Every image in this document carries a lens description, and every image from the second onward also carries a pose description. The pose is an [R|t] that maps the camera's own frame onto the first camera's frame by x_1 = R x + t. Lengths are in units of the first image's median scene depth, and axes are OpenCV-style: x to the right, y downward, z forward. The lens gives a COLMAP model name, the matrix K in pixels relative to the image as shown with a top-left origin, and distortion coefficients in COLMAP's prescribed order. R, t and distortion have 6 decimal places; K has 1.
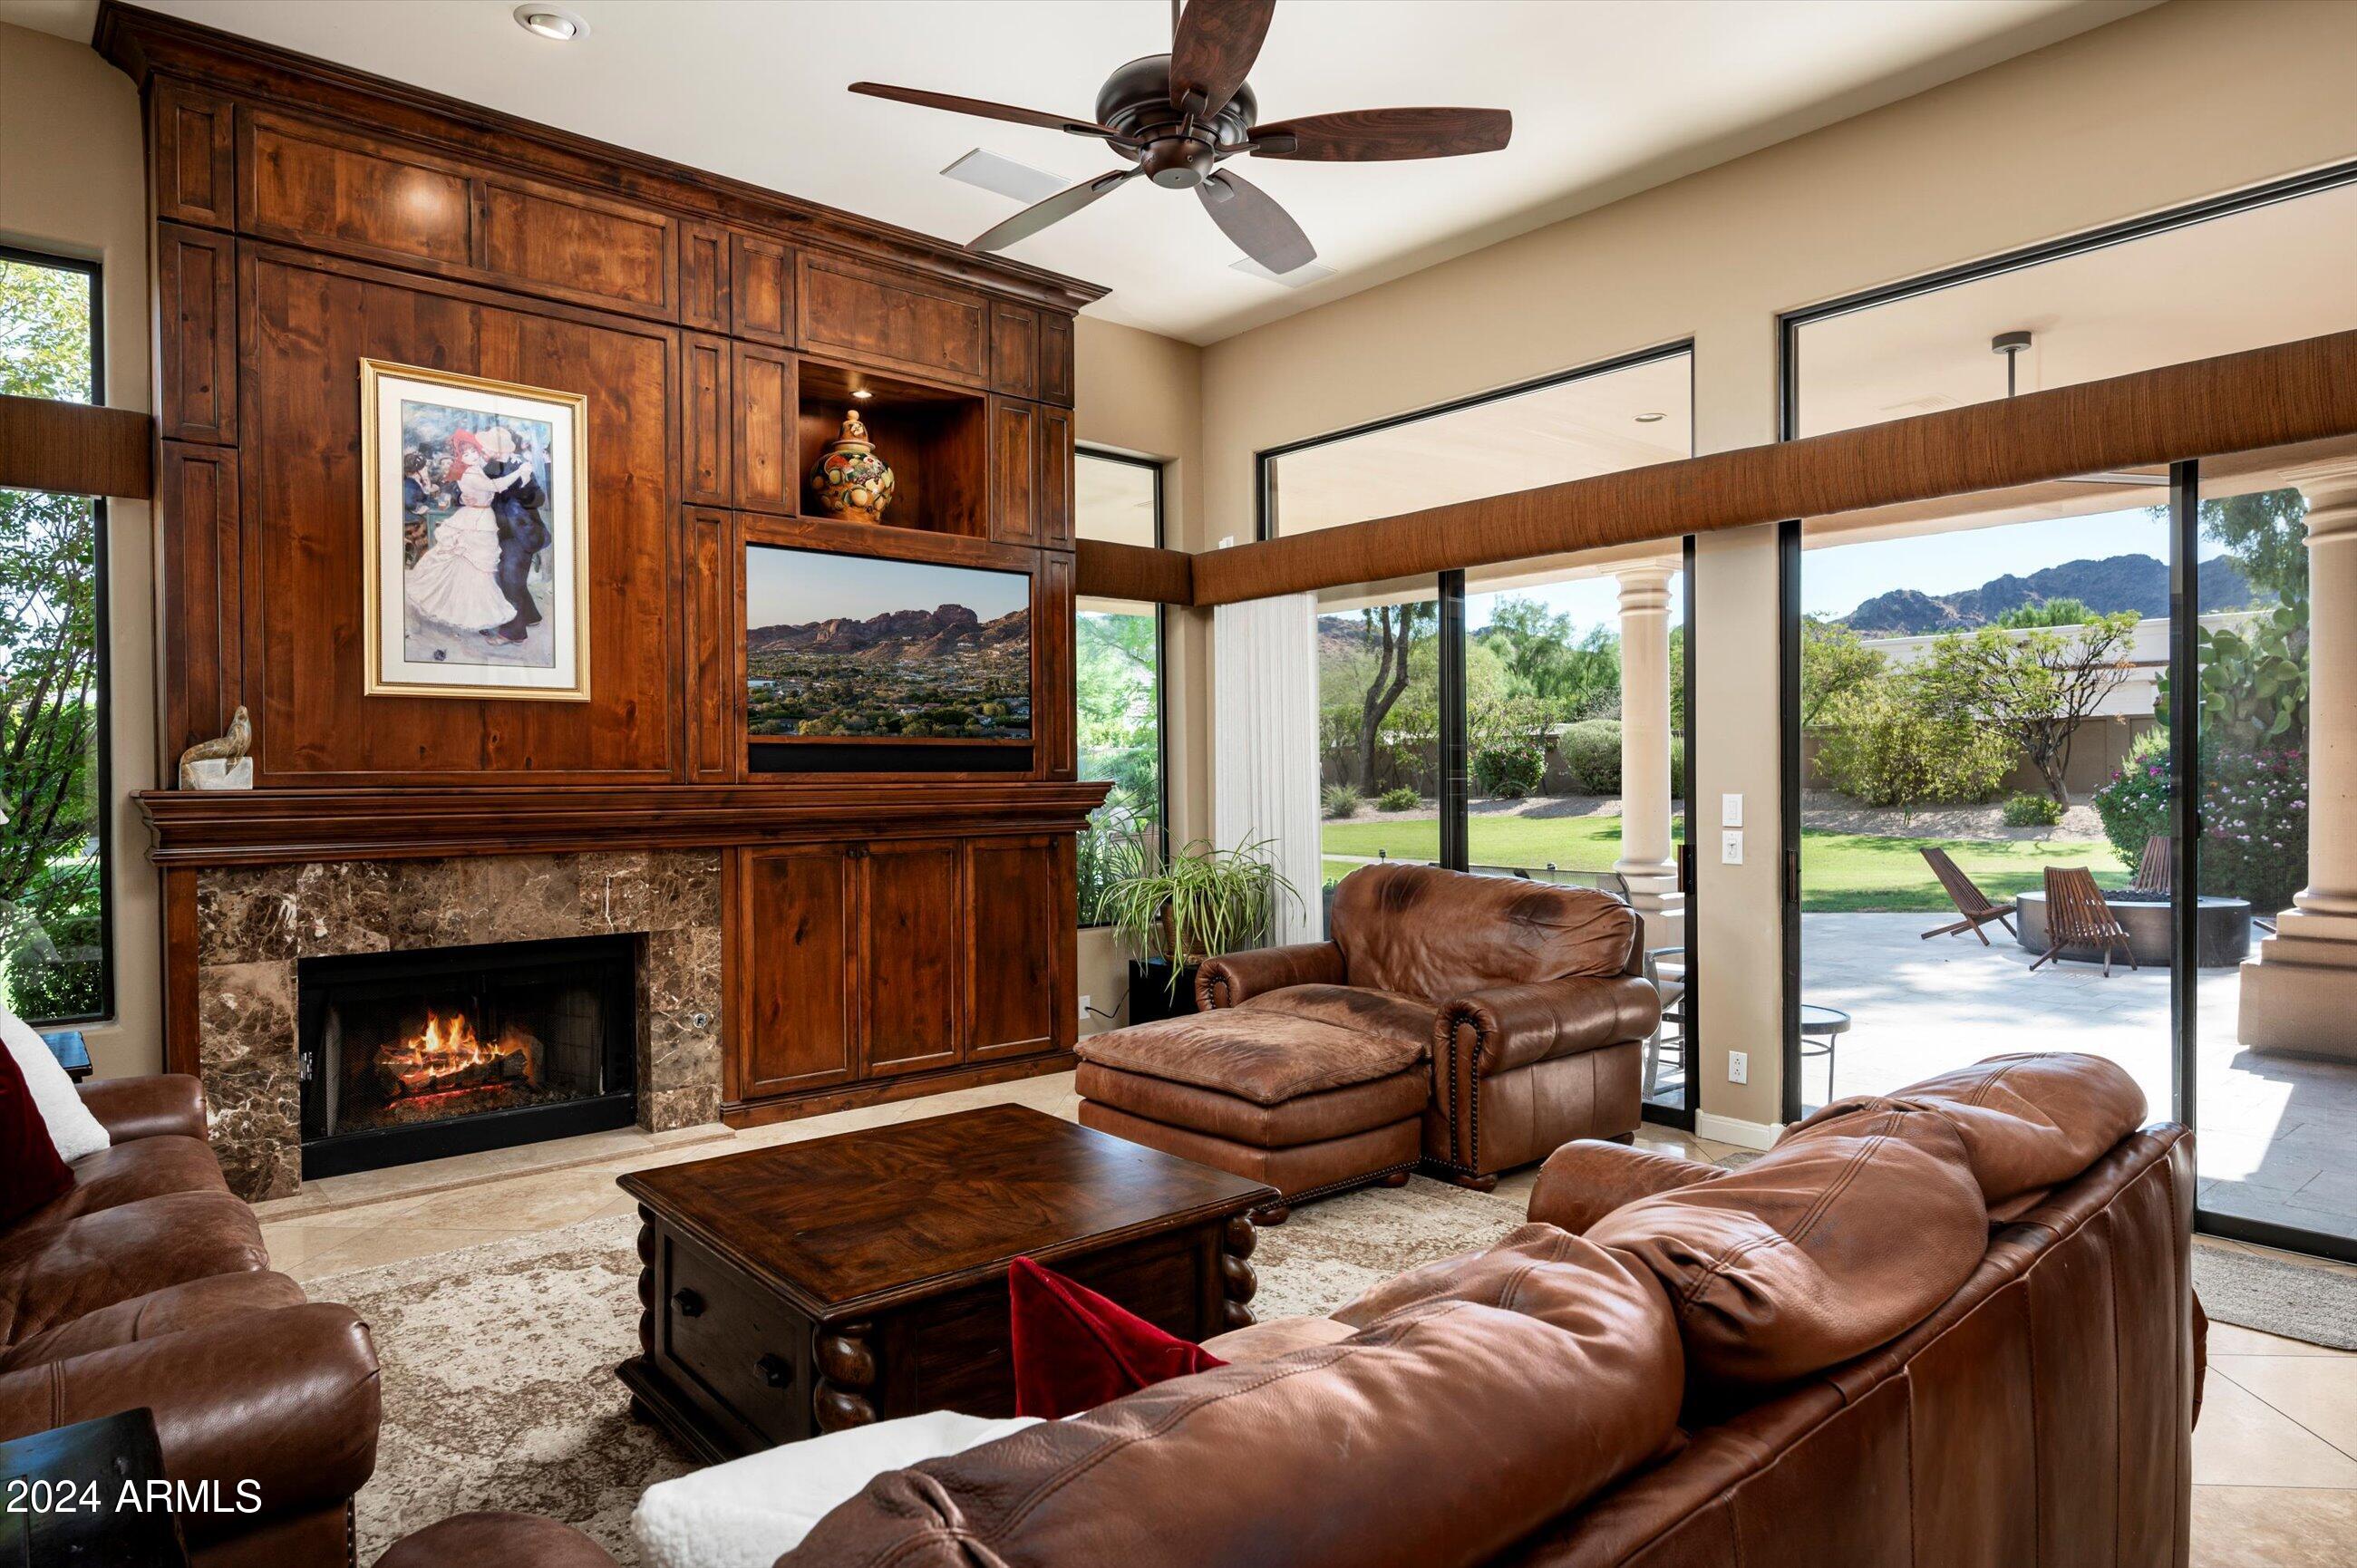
lens RADIAL K [[1369.8, 0, 1192.5], [0, 1369.8, 791.6], [0, 0, 1]] dist [0.001230, -0.001313]
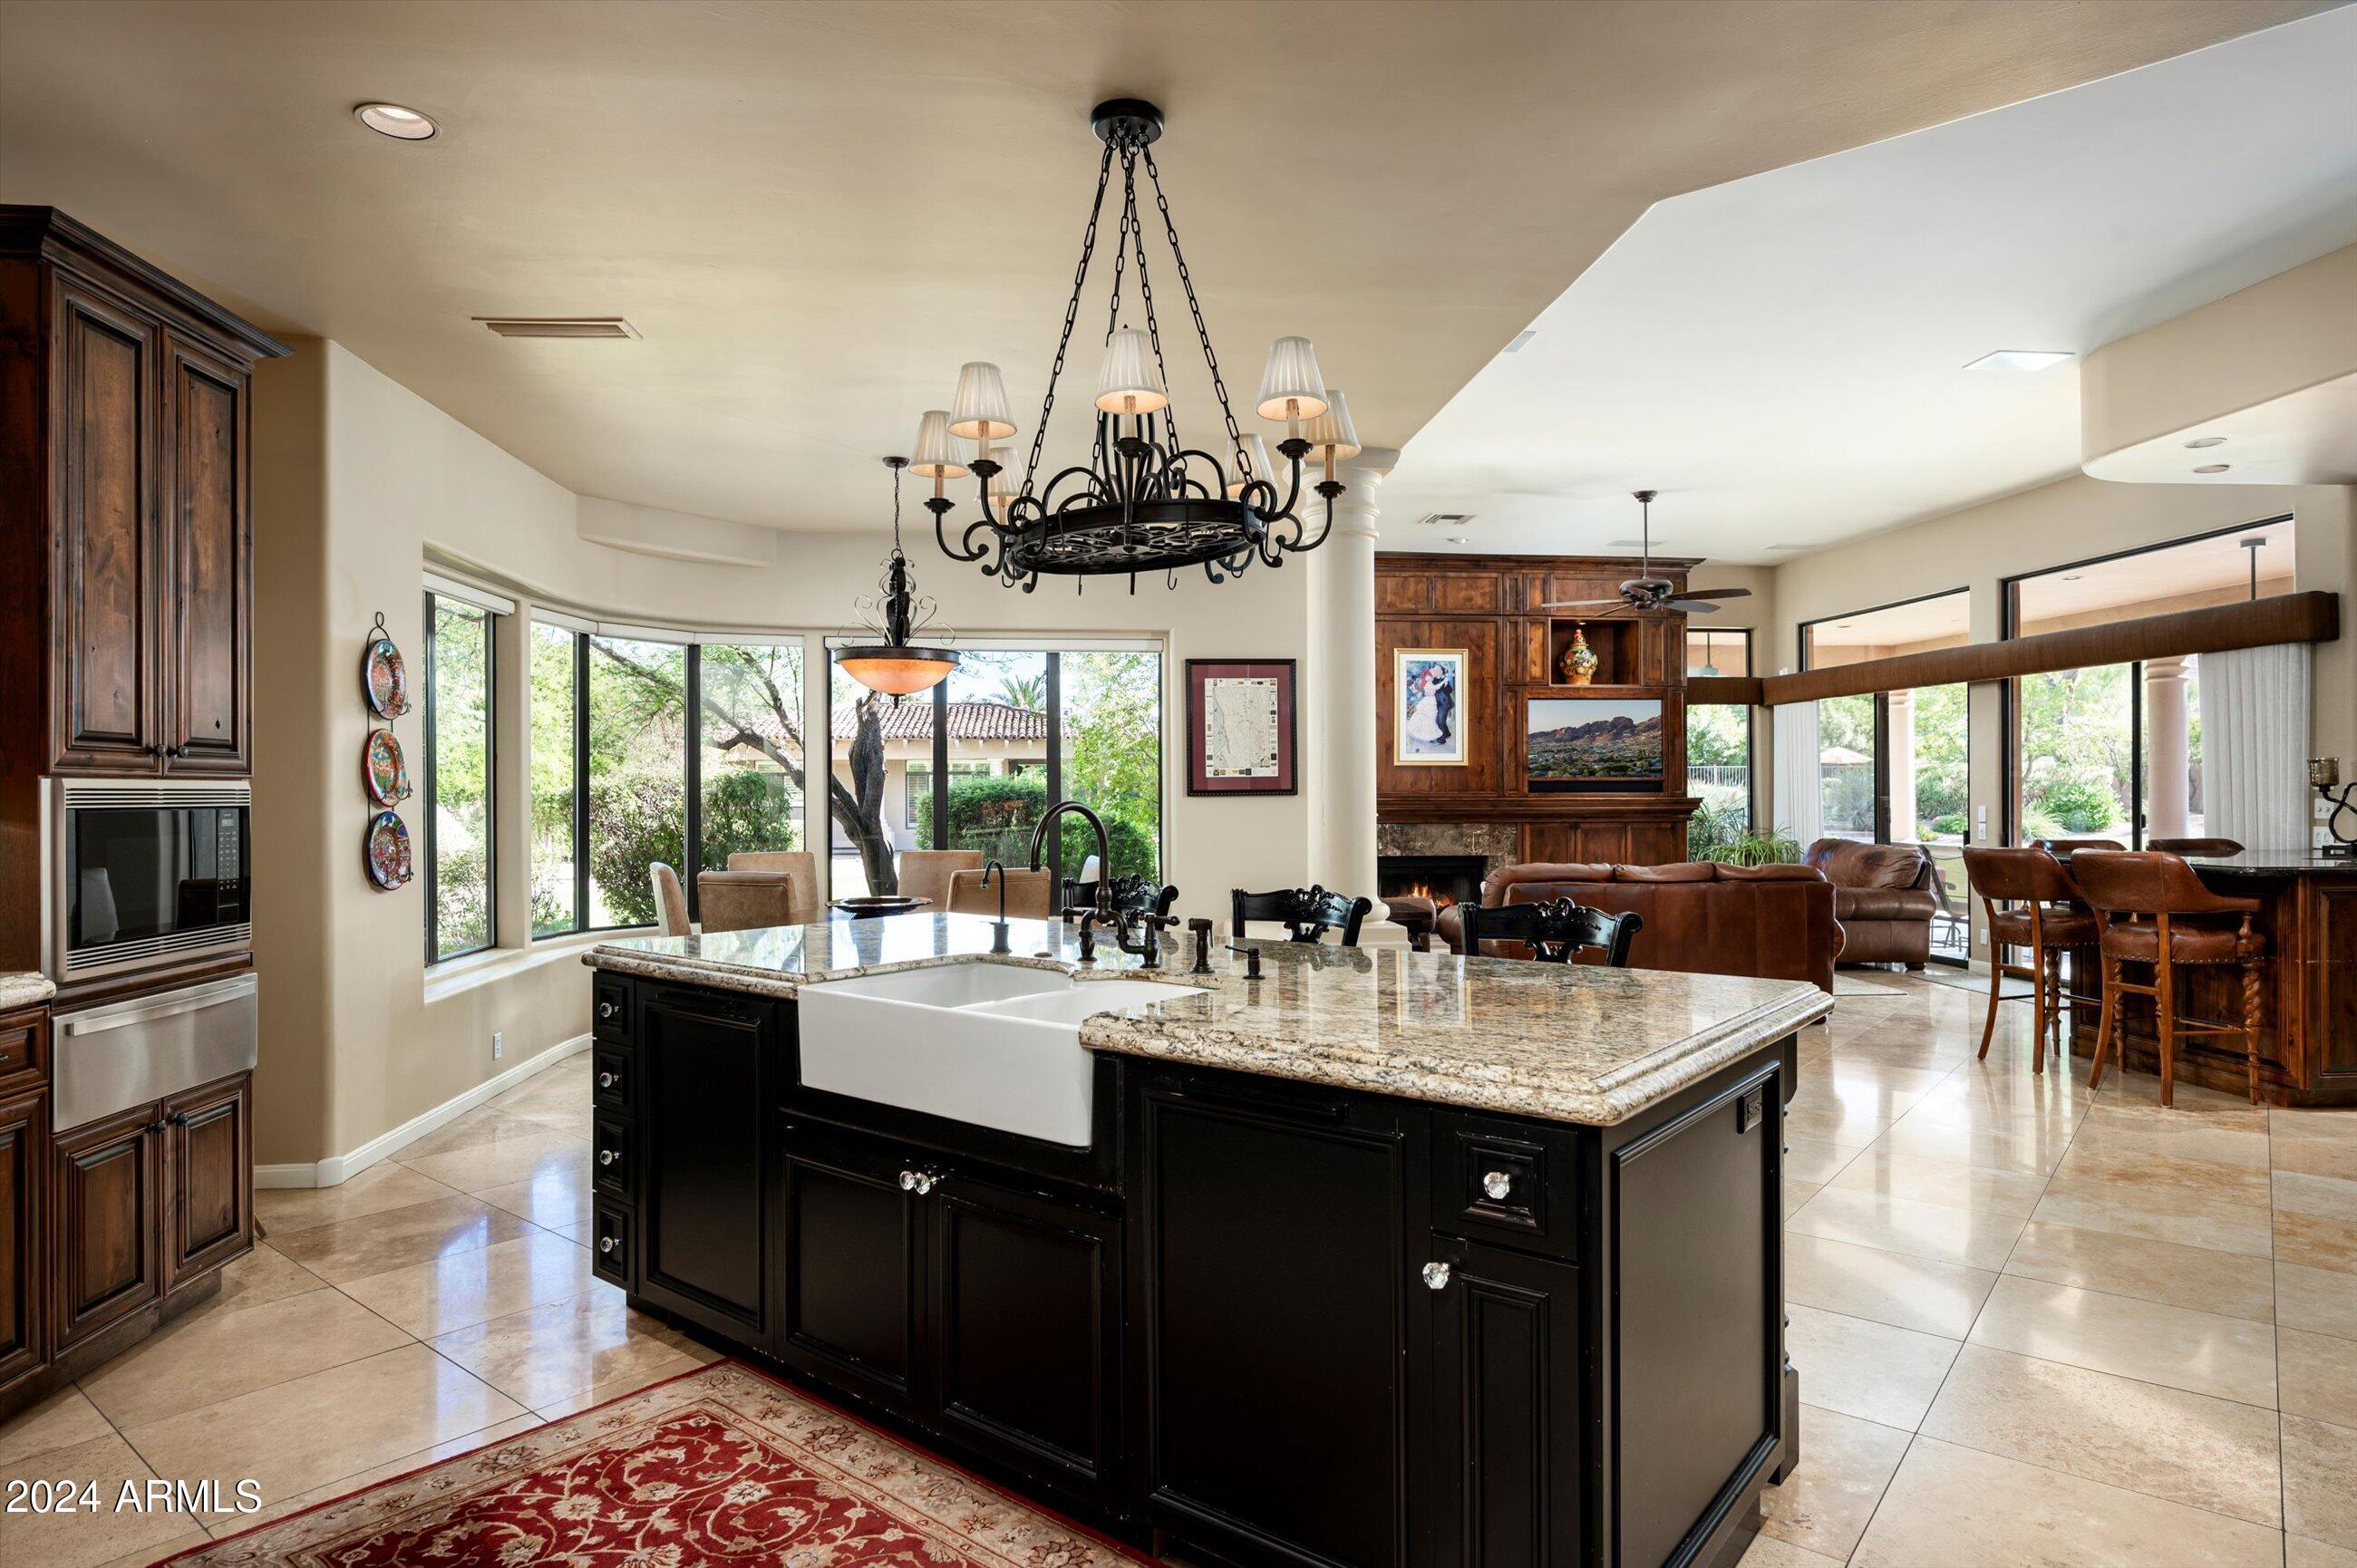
lens RADIAL K [[1338.2, 0, 1178.3], [0, 1338.2, 794.5], [0, 0, 1]] dist [0.002201, 0.000287]
pose [[0.817473, 0.003077, -0.575959, 0.529932], [-0.010116, 0.999908, -0.009017, 0.016715], [0.575878, 0.013198, 0.817429, -1.283696]]
